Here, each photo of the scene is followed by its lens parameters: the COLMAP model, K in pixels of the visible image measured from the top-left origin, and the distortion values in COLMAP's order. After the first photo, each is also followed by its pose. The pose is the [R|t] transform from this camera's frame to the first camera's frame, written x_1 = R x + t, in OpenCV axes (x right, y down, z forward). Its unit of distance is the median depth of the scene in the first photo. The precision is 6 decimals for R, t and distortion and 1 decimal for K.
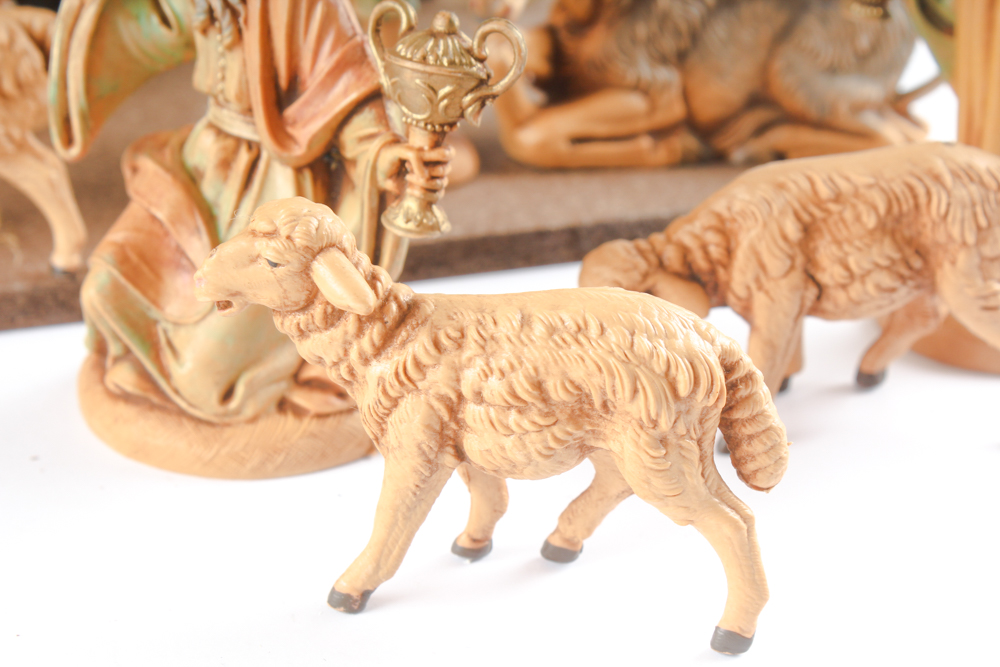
lens RADIAL K [[2152.0, 0, 470.4], [0, 2152.0, 330.9], [0, 0, 1]] dist [0.036816, 0.000000]
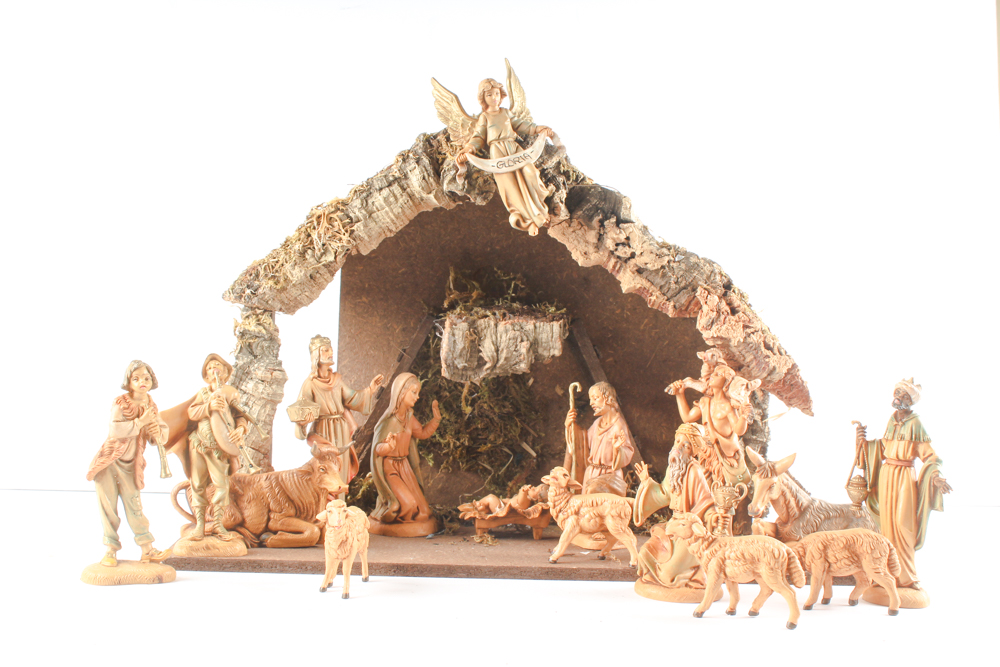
lens RADIAL K [[1216.3, 0, 478.9], [0, 1216.3, 336.5], [0, 0, 1]] dist [-0.068088, 0.000000]
pose [[0.954342, -0.006845, -0.298637, 0.212984], [-0.127143, 0.895351, -0.426828, 0.617867], [0.270306, 0.445309, 0.853601, -1.184752]]
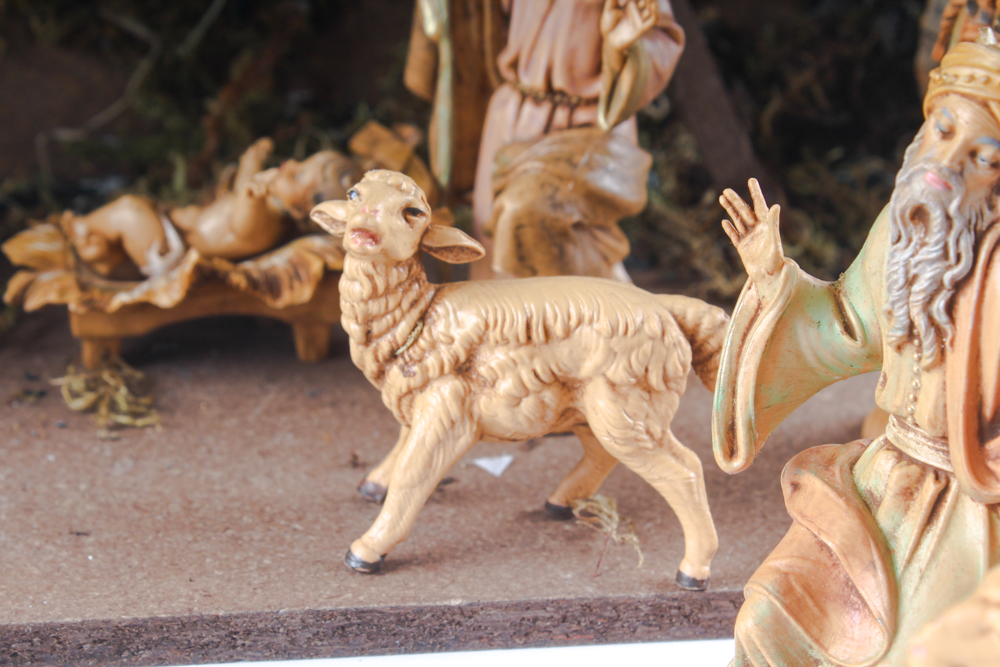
lens RADIAL K [[2293.2, 0, 477.6], [0, 2293.2, 336.3], [0, 0, 1]] dist [0.060933, 0.000000]
pose [[0.978701, 0.066799, -0.194117, -0.107618], [-0.083670, 0.993274, -0.080043, -0.050820], [0.187464, 0.094580, 0.977707, 0.022943]]
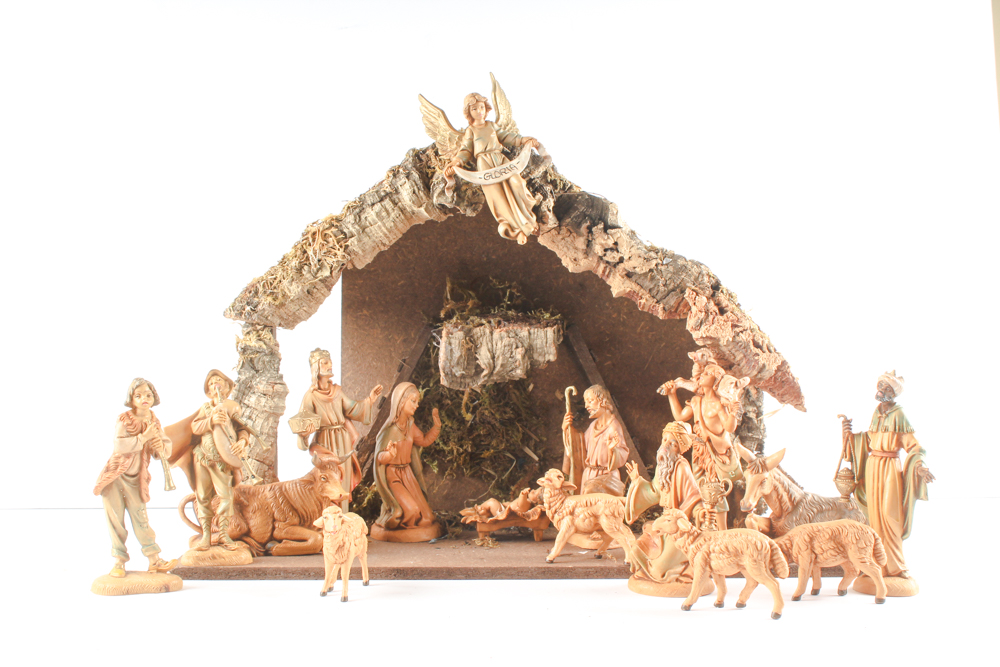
lens RADIAL K [[1216.3, 0, 479.4], [0, 1216.3, 342.7], [0, 0, 1]] dist [-0.068088, 0.000000]
pose [[0.944363, -0.040124, -0.326447, 0.318920], [-0.109555, 0.897477, -0.427238, 0.641949], [0.310121, 0.439232, 0.843149, -1.210504]]
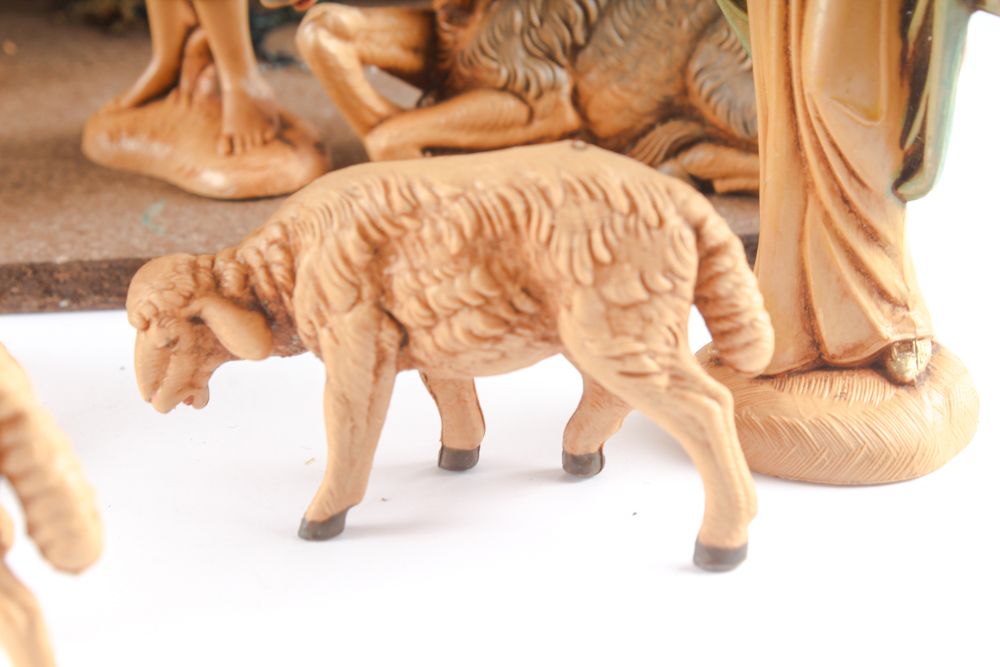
lens RADIAL K [[2293.2, 0, 501.4], [0, 2293.2, 331.4], [0, 0, 1]] dist [0.060933, 0.000000]
pose [[0.938713, 0.067349, -0.338056, 0.473148], [-0.079546, 0.996581, -0.022338, -0.004064], [0.335396, 0.047860, 0.940861, 0.253685]]
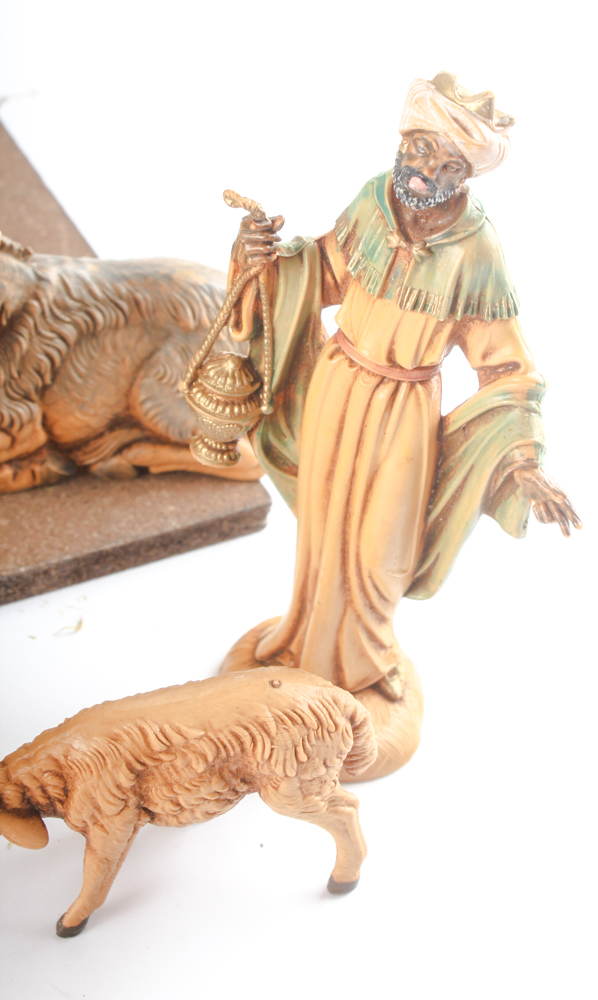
lens RADIAL K [[2026.6, 0, 357.0], [0, 2026.6, 452.4], [0, 0, 1]] dist [0.059836, 0.000000]
pose [[0.978100, -0.018338, 0.207324, 0.056673], [-0.043434, 0.956196, 0.289488, -0.492165], [-0.203551, -0.292153, 0.934459, 0.092608]]
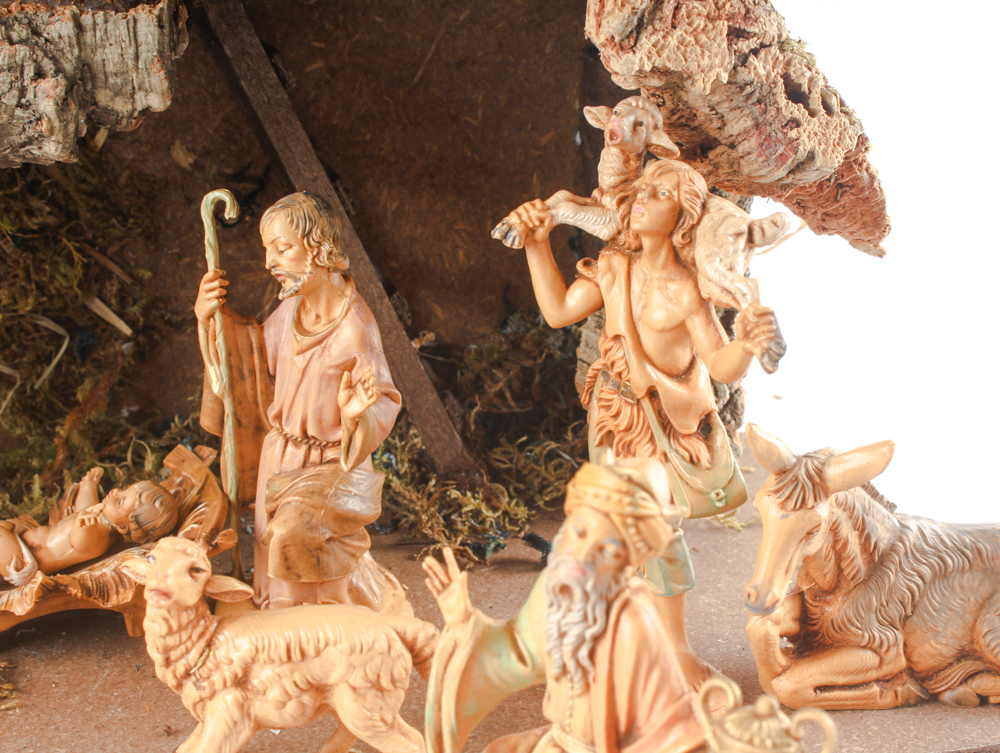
lens RADIAL K [[1592.0, 0, 539.5], [0, 1592.0, 380.5], [0, 0, 1]] dist [-0.039049, 0.000000]
pose [[0.998489, 0.017610, -0.052045, -0.087698], [-0.023429, 0.993271, -0.113420, -0.201173], [0.049697, 0.114468, 0.992183, 0.080015]]
